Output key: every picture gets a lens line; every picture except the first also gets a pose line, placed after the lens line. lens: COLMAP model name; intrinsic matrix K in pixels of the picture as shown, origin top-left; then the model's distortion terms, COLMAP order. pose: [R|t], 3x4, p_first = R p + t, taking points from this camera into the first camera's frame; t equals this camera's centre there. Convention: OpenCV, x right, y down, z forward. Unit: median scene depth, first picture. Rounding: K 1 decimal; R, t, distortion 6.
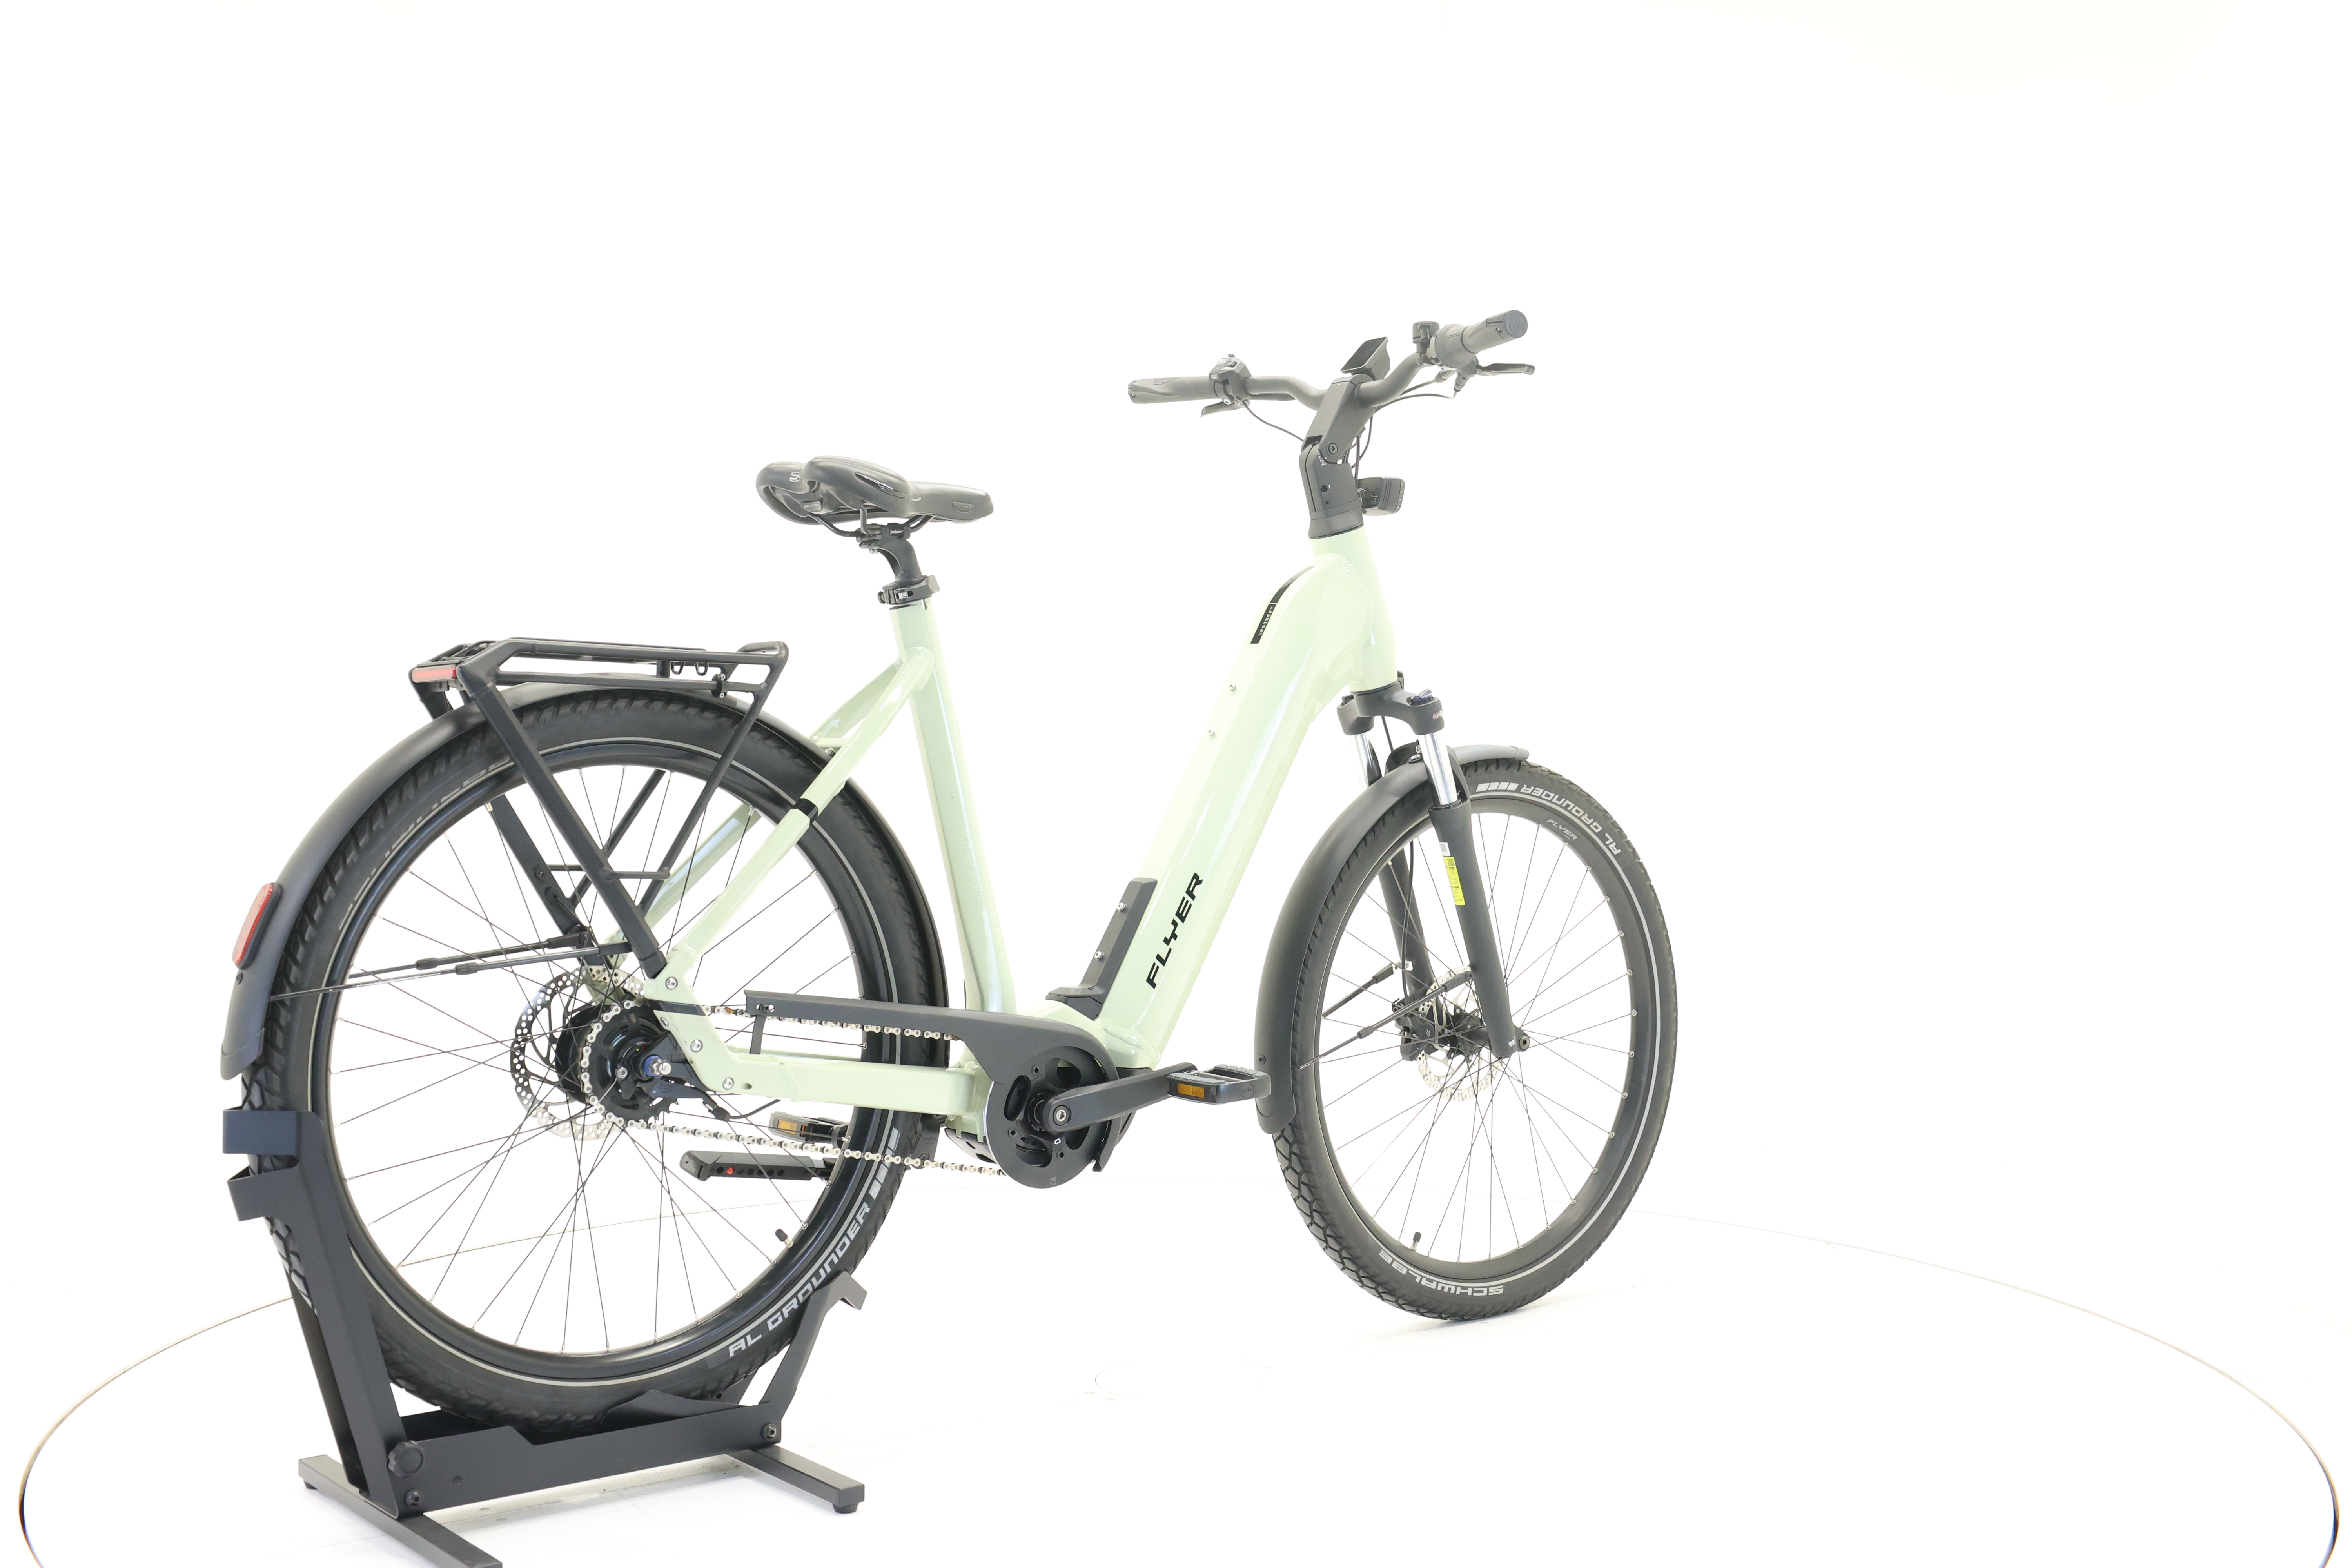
lens RADIAL K [[2505.4, 0, 1167.0], [0, 2505.4, 773.1], [0, 0, 1]] dist [-0.011569, 0.000000]
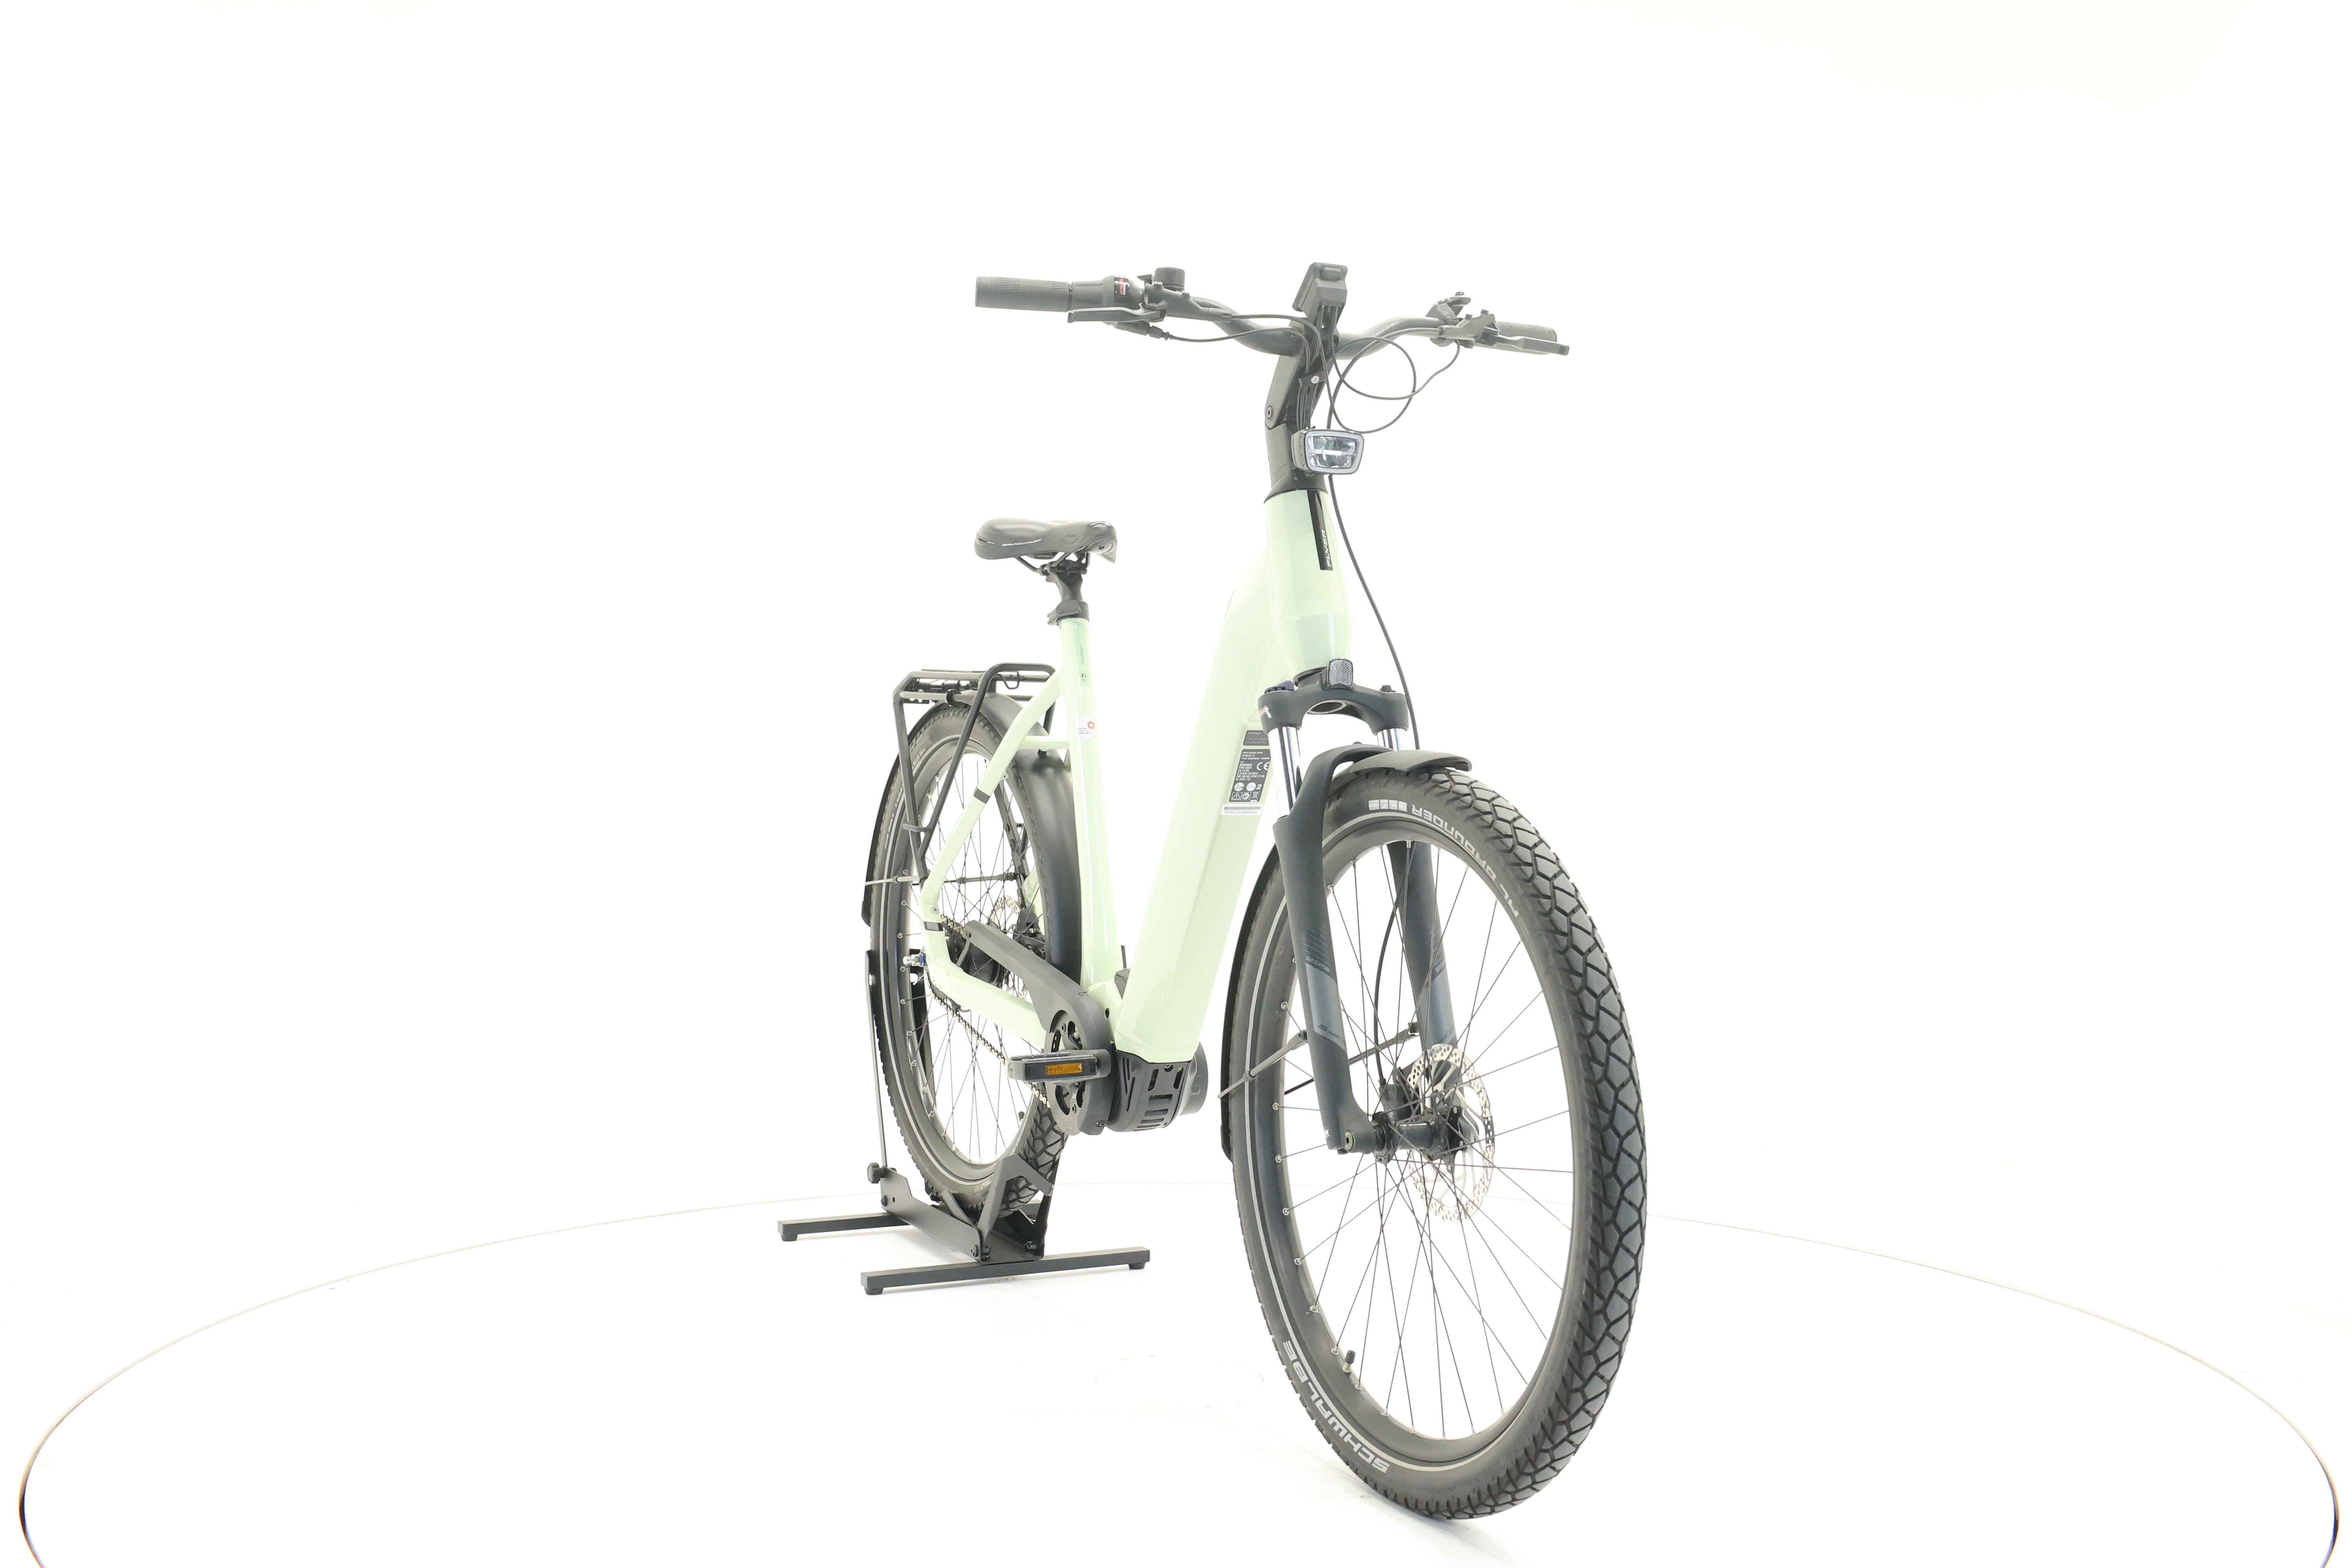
lens RADIAL K [[2505.4, 0, 1174.1], [0, 2505.4, 780.7], [0, 0, 1]] dist [-0.011569, 0.000000]
pose [[-0.231732, 0.016161, -0.972645, 1.035820], [-0.023553, 0.999476, 0.022219, -0.020242], [0.972494, 0.028058, -0.231230, 1.299363]]
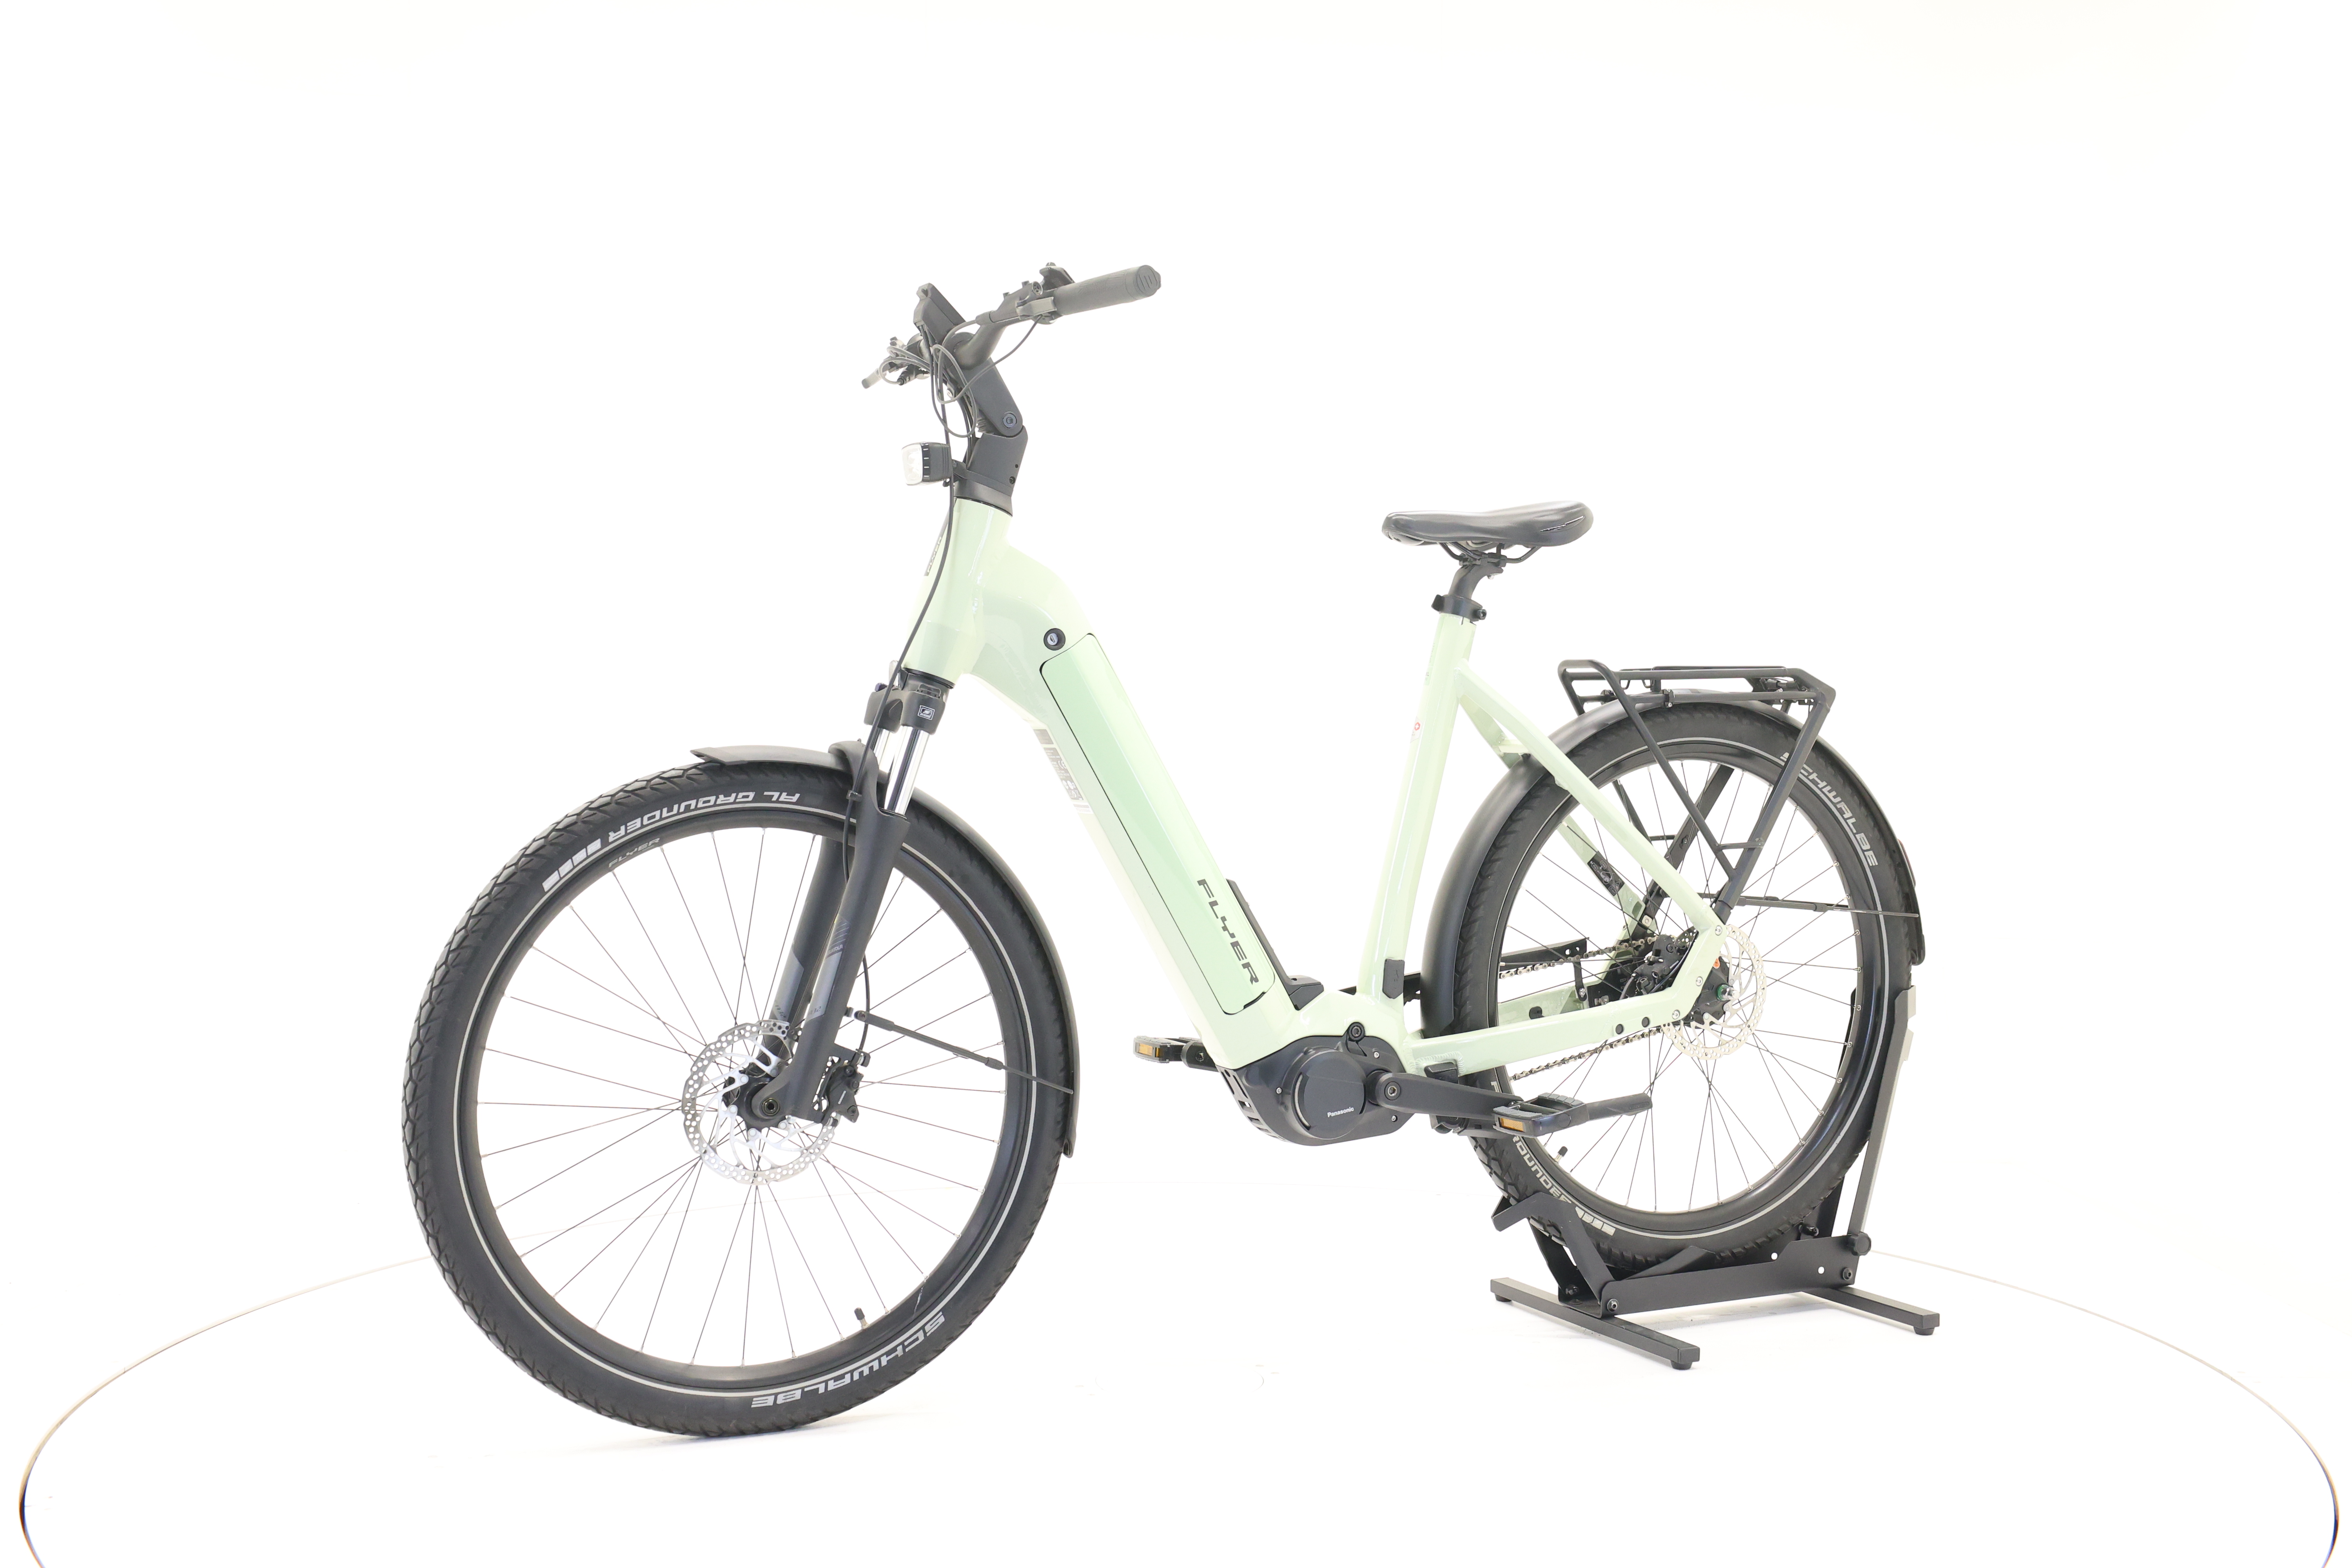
lens RADIAL K [[2505.4, 0, 1175.7], [0, 2505.4, 785.1], [0, 0, 1]] dist [-0.011569, 0.000000]
pose [[-0.972379, -0.012976, 0.233048, -0.237752], [-0.003419, 0.999138, 0.041365, -0.038760], [-0.233384, 0.039426, -0.971585, 2.086326]]
